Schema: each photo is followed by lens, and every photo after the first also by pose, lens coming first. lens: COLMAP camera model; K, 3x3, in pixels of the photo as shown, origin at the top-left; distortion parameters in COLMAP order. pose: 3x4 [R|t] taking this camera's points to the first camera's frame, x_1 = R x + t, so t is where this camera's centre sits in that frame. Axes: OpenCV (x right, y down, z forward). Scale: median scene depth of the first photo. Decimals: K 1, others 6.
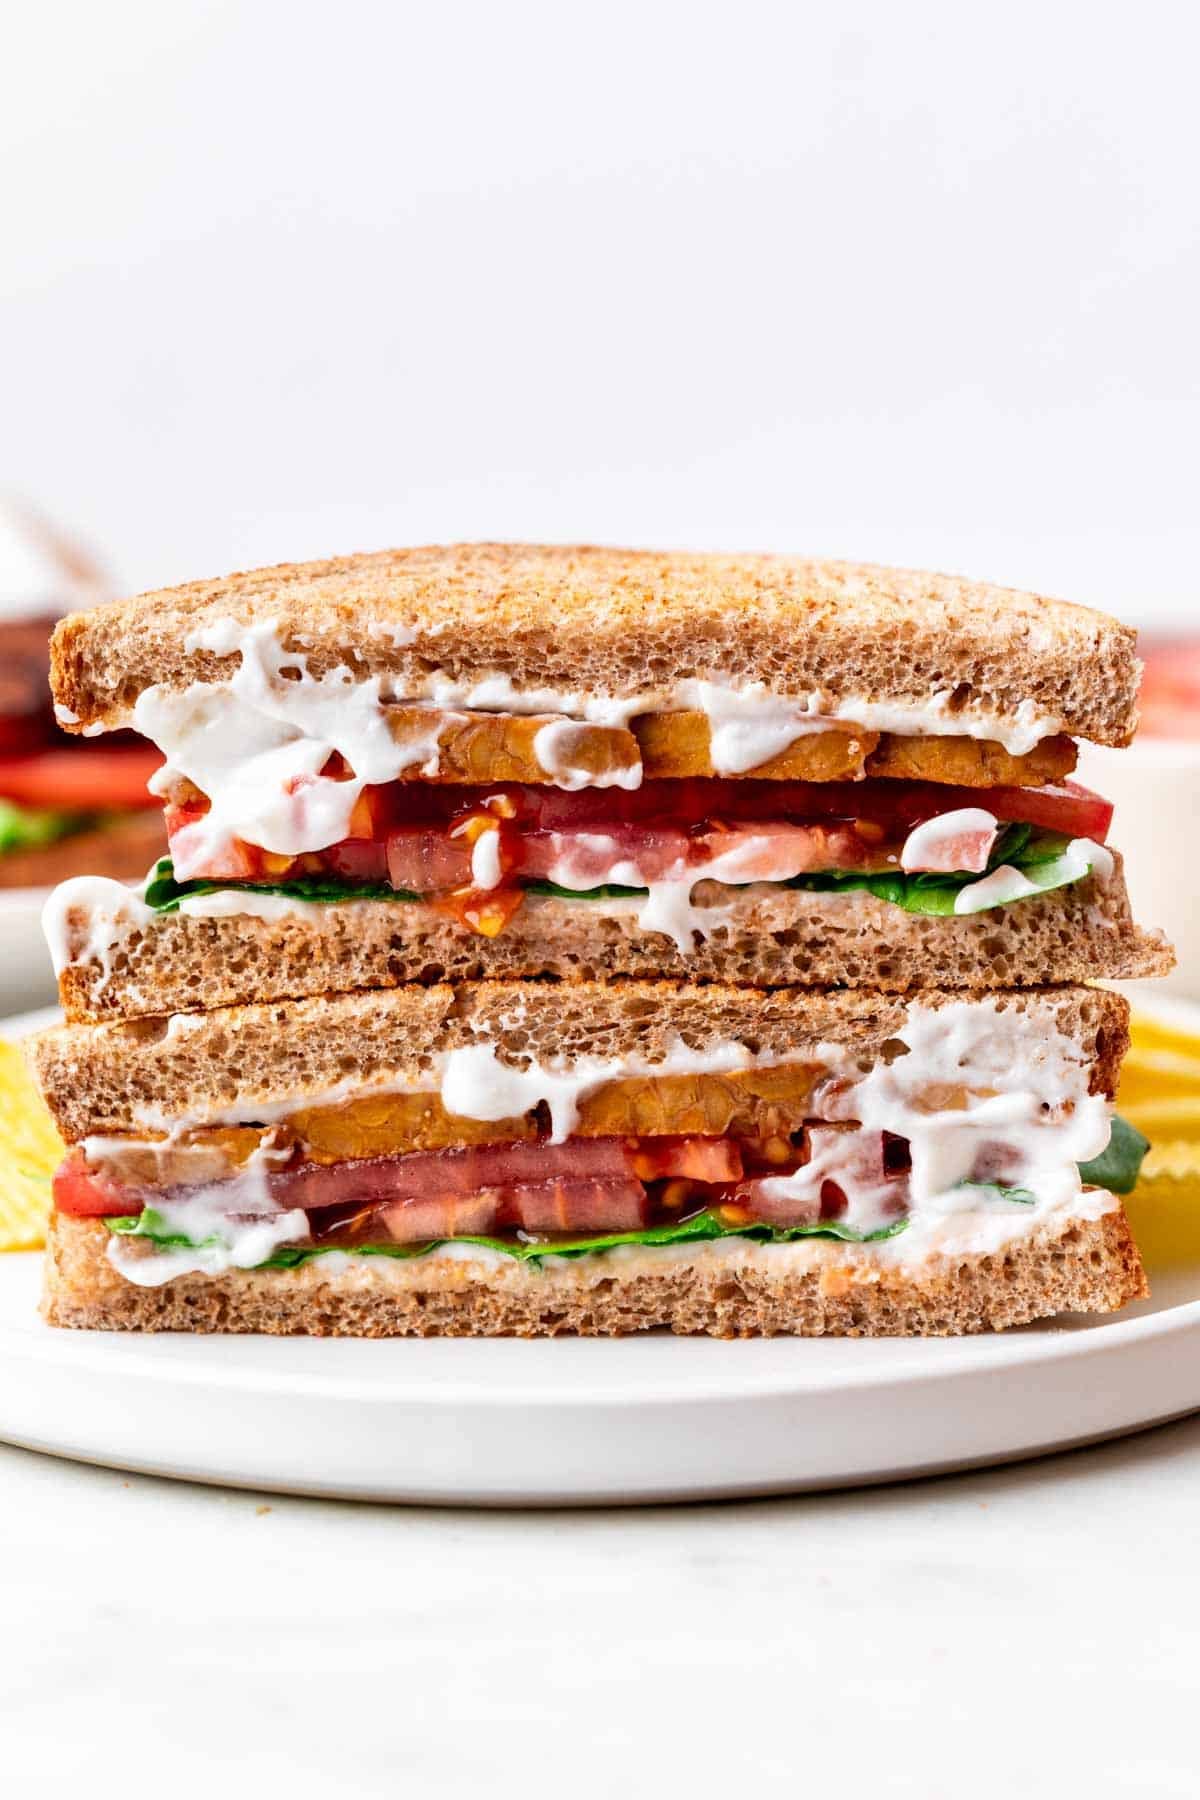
lens RADIAL K [[8391.6, 0, 510.9], [0, 8391.6, 947.8], [0, 0, 1]] dist [0.157169, 0.000000]
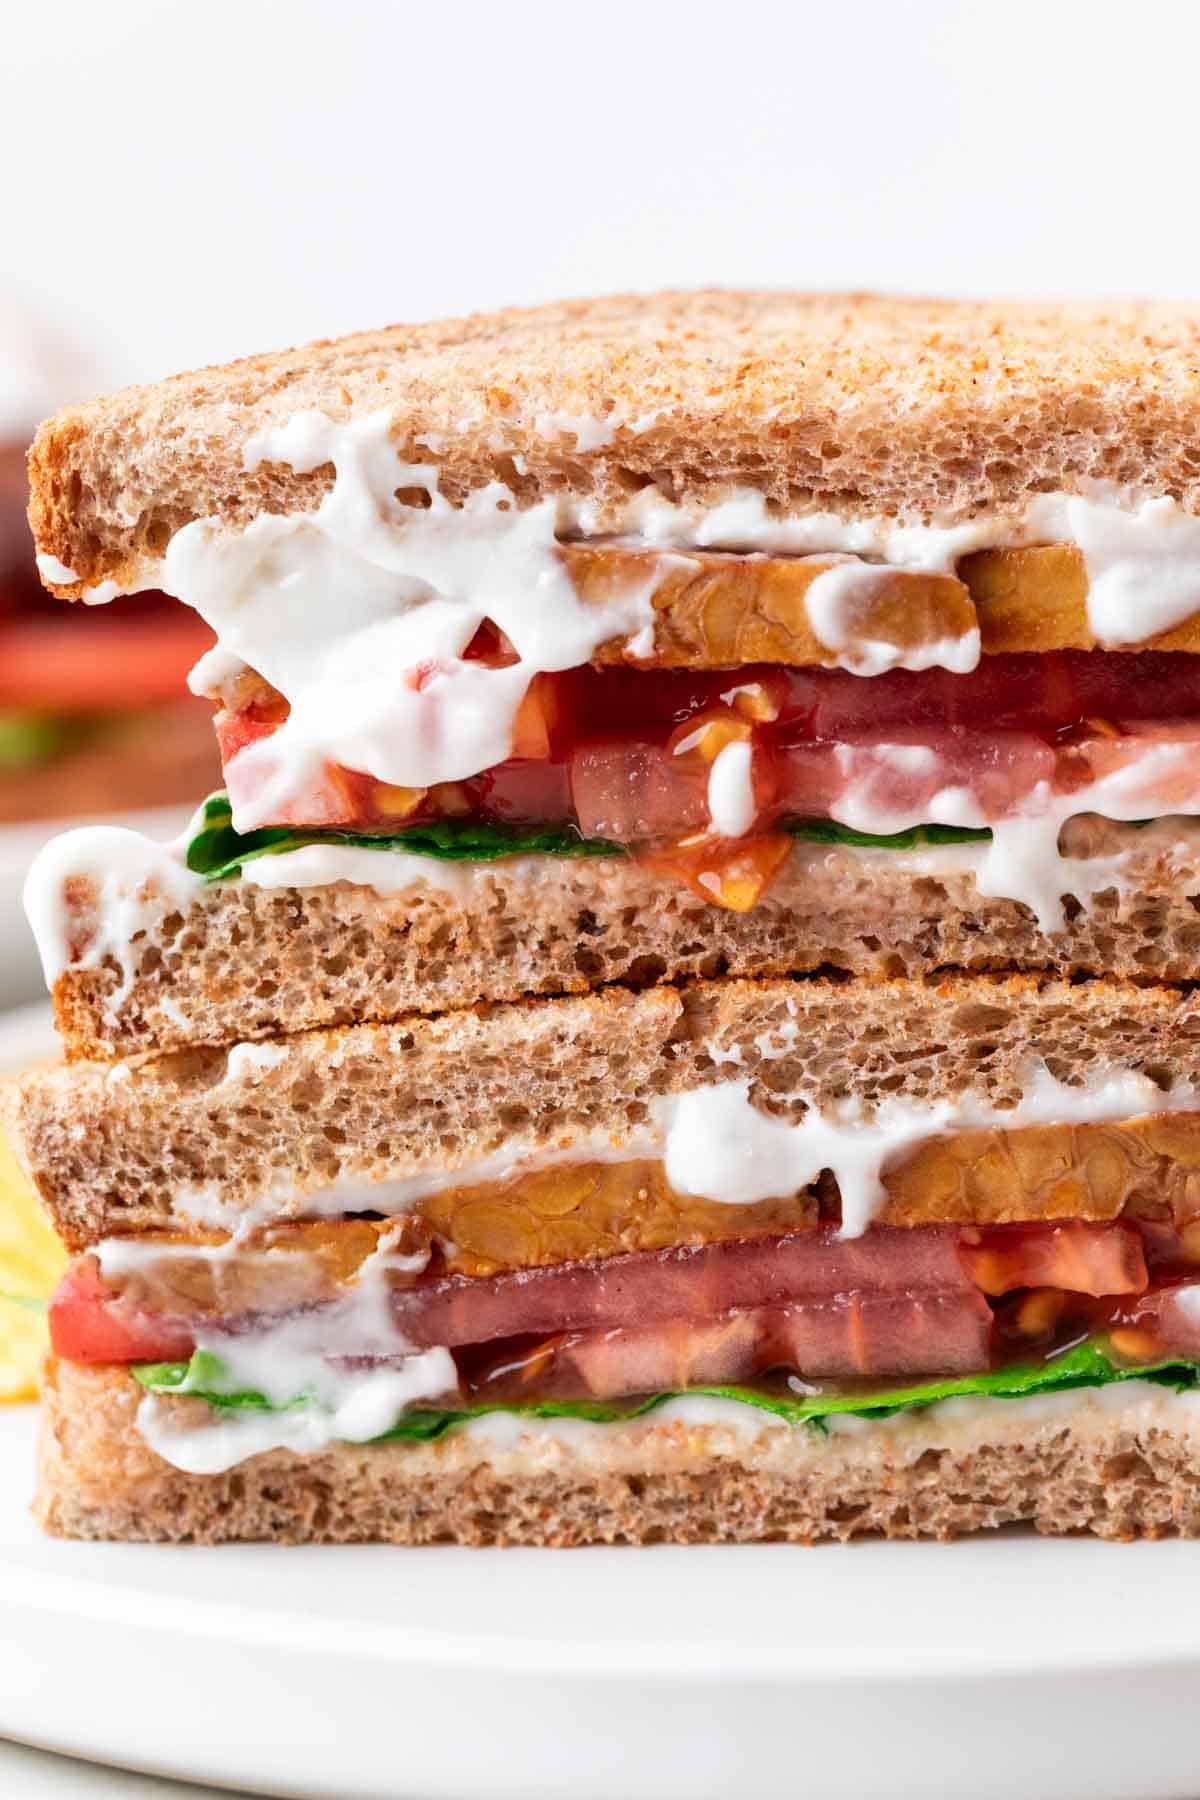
lens RADIAL K [[8391.6, 0, 494.8], [0, 8391.6, 911.4], [0, 0, 1]] dist [0.157169, 0.000000]
pose [[0.999819, -0.019047, -0.000029, -0.020651], [0.019046, 0.999761, 0.010727, -0.008379], [-0.000175, -0.010726, 0.999942, 0.372313]]
